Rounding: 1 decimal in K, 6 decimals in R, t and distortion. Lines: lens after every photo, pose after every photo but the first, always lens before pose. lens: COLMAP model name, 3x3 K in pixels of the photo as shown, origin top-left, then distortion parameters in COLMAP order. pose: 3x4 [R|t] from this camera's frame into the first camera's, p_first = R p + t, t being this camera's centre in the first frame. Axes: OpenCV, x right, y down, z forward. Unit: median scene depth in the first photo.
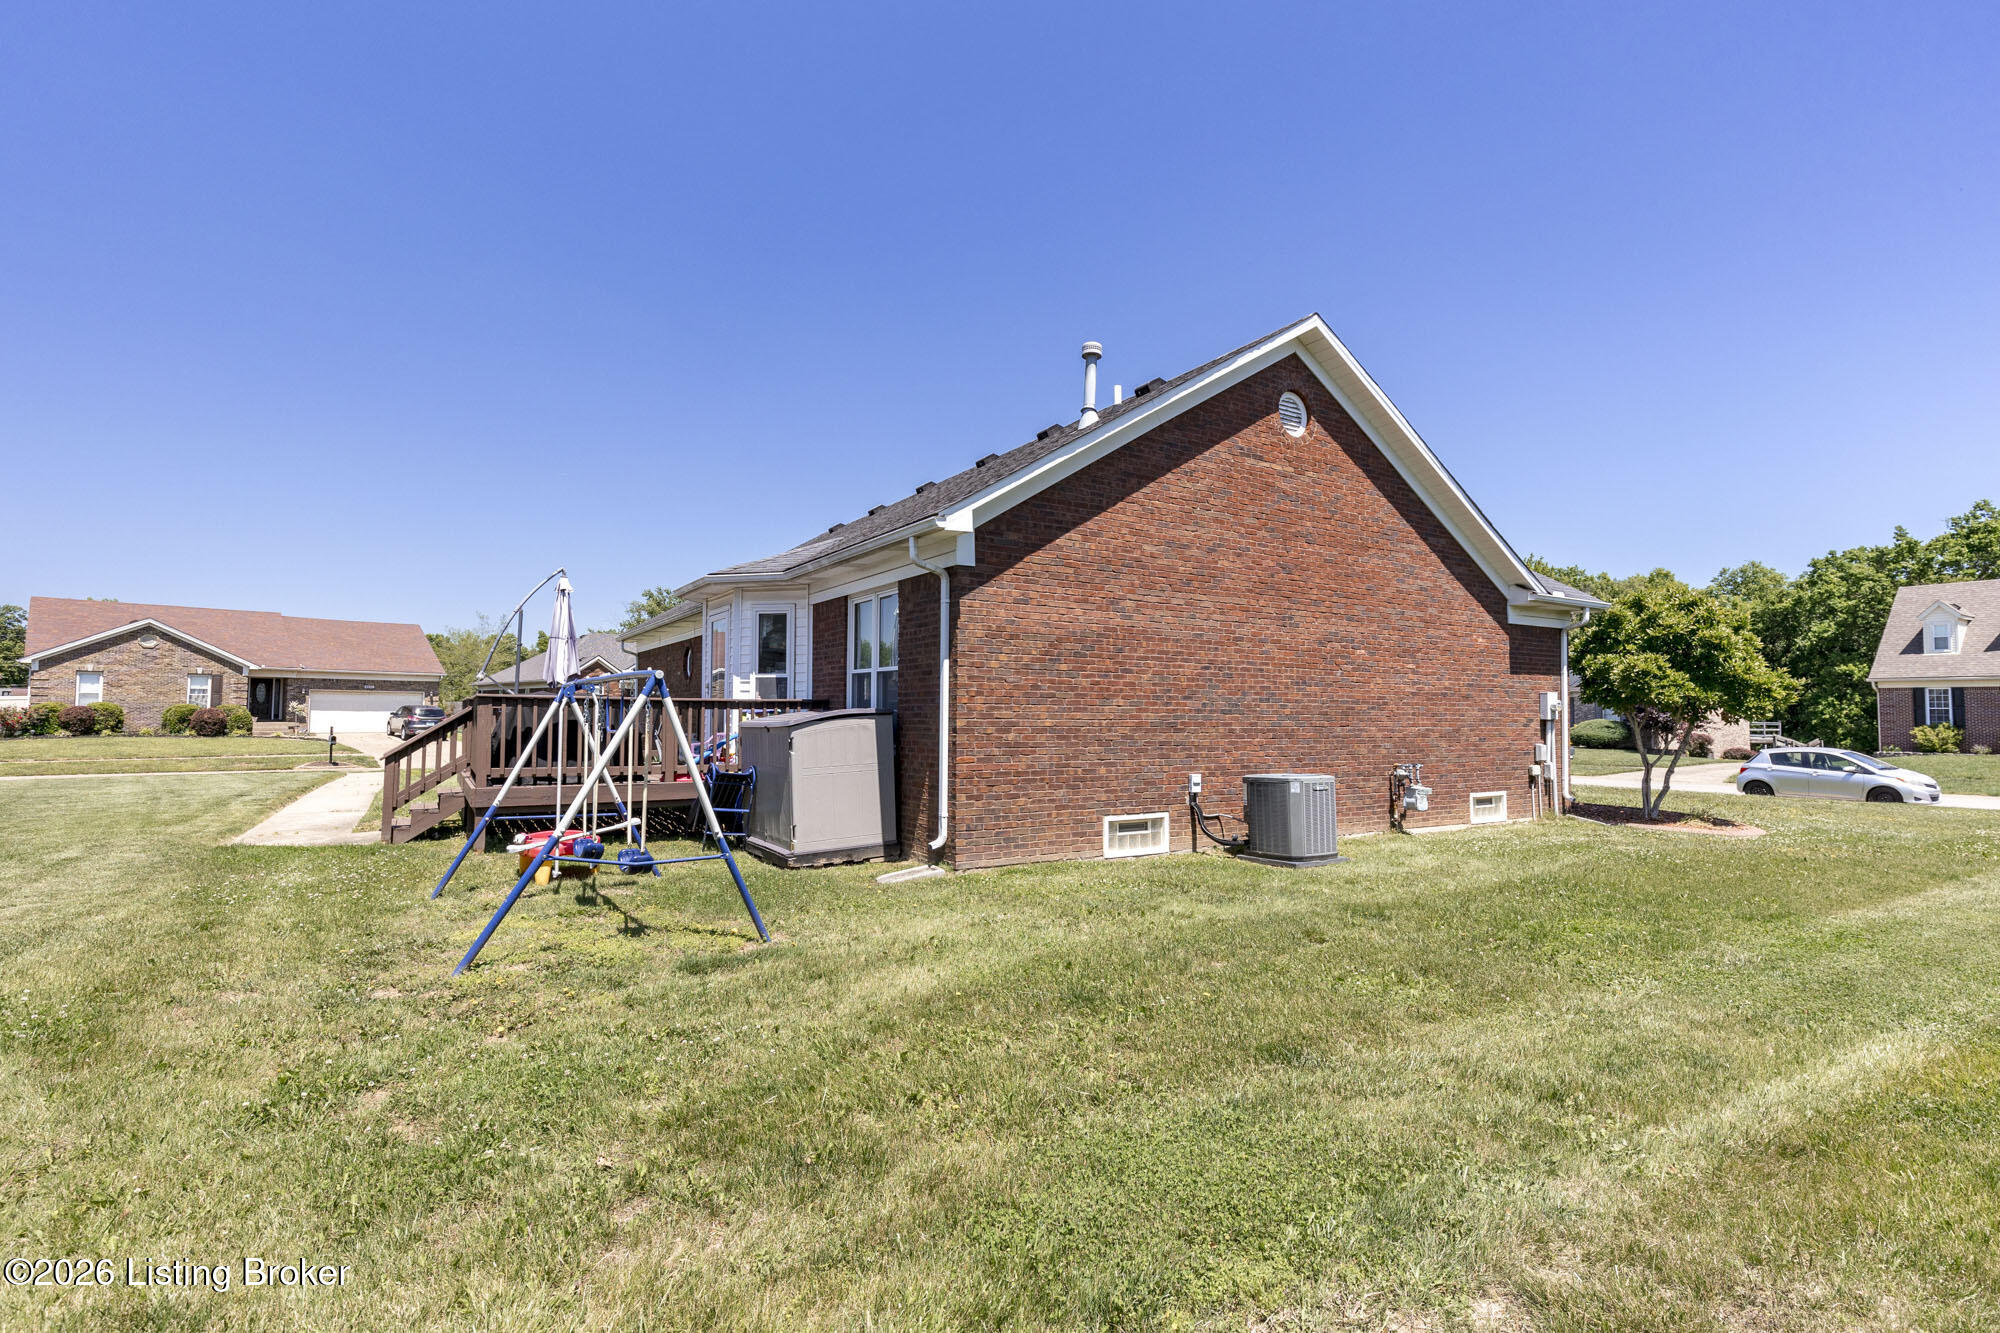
lens RADIAL K [[894.4, 0, 966.5], [0, 894.4, 684.8], [0, 0, 1]] dist [0.004972, 0.000552]
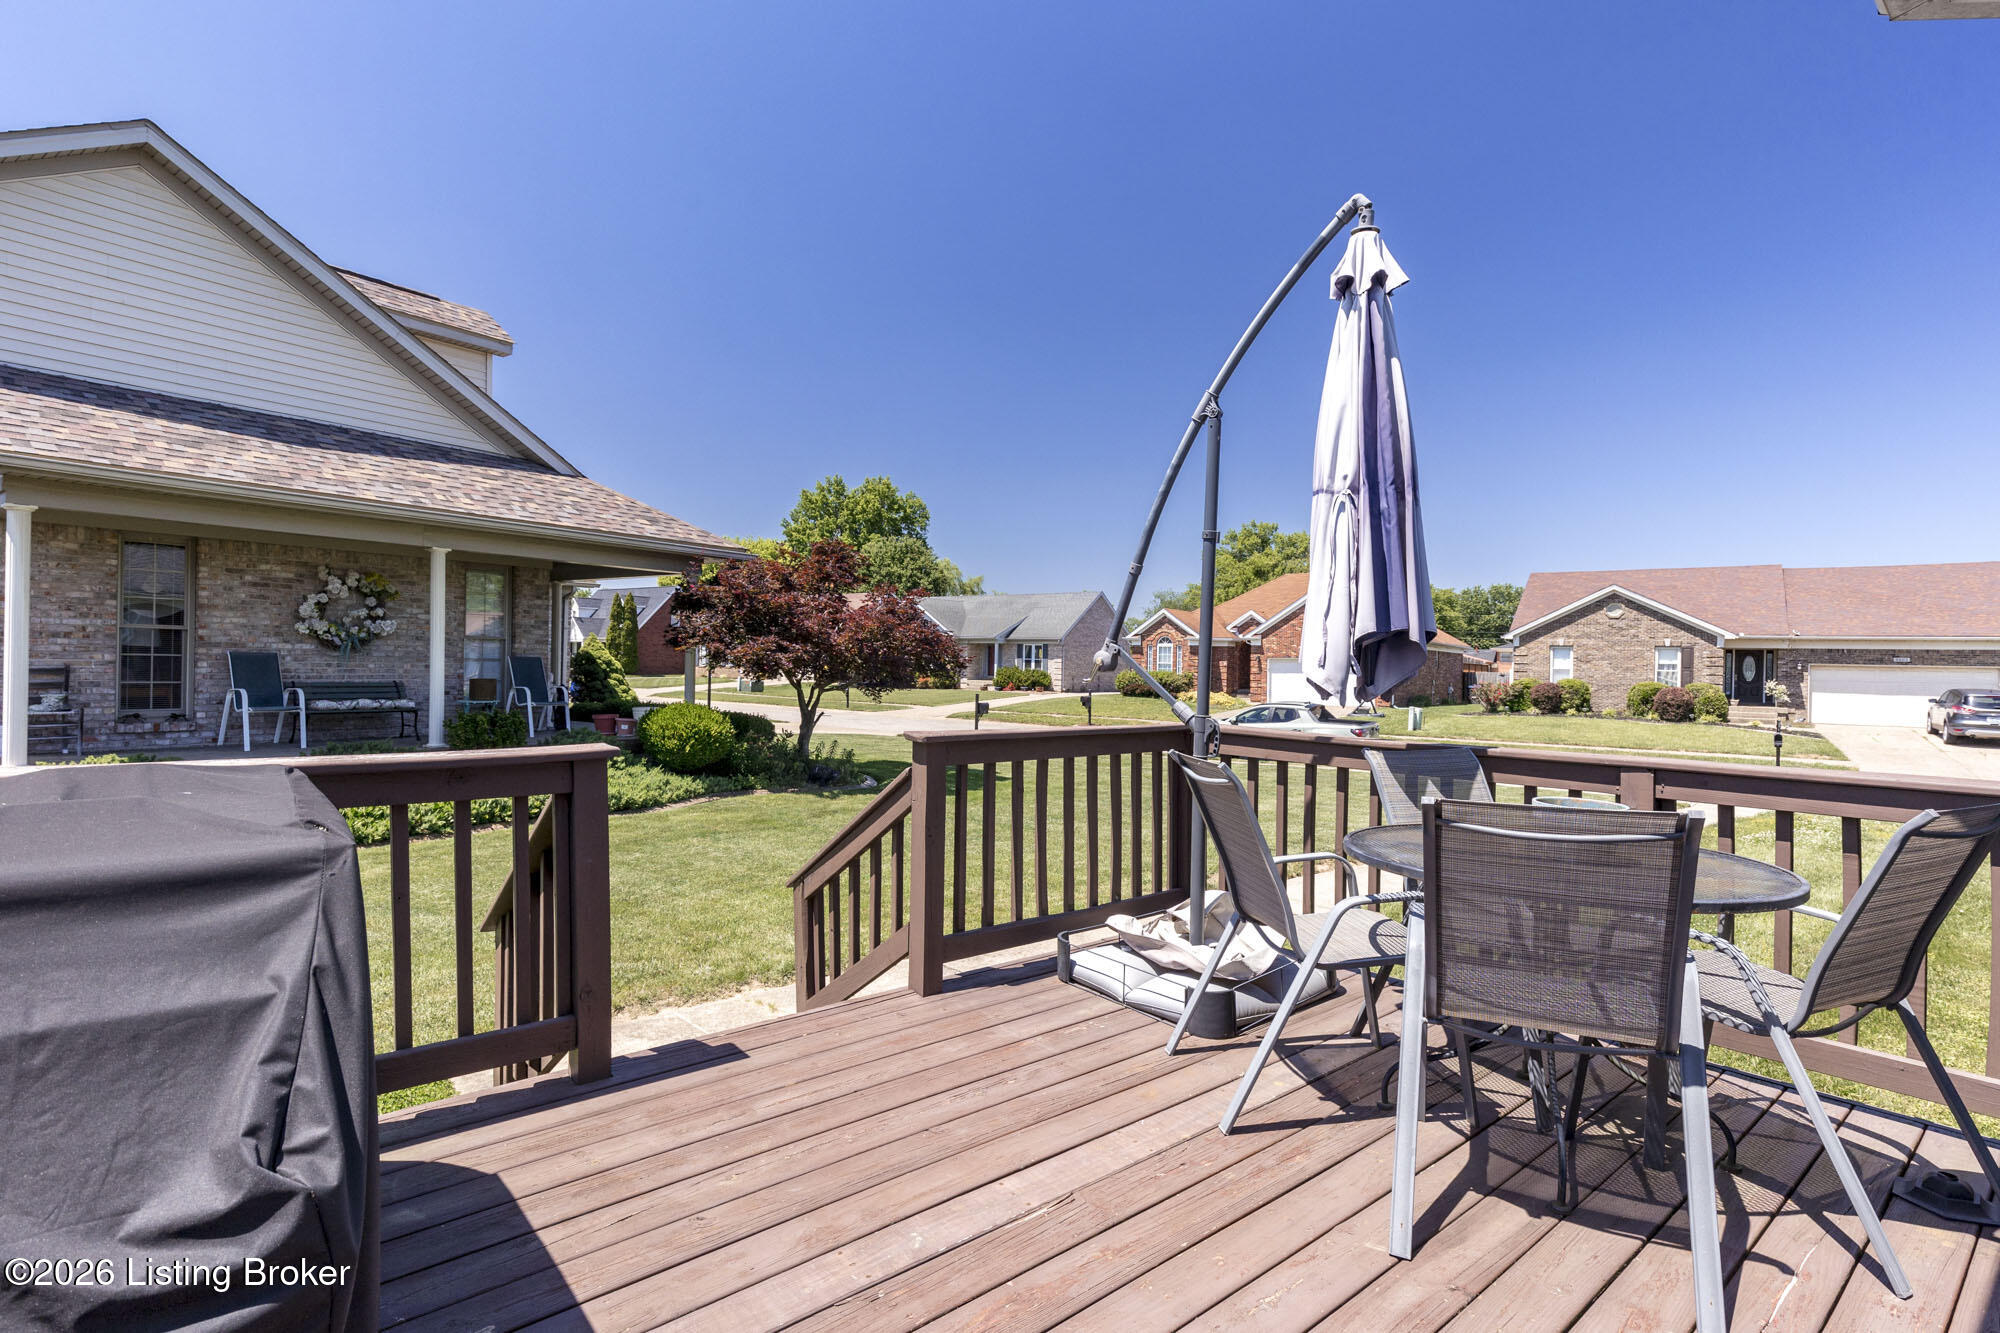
lens RADIAL K [[963.4, 0, 993.4], [0, 963.4, 657.5], [0, 0, 1]] dist [-0.004112, -0.000250]
pose [[0.147660, -0.009692, -0.988991, -0.058350], [0.011475, 0.999901, -0.008086, -0.001460], [0.988972, -0.010155, 0.147757, 0.244525]]
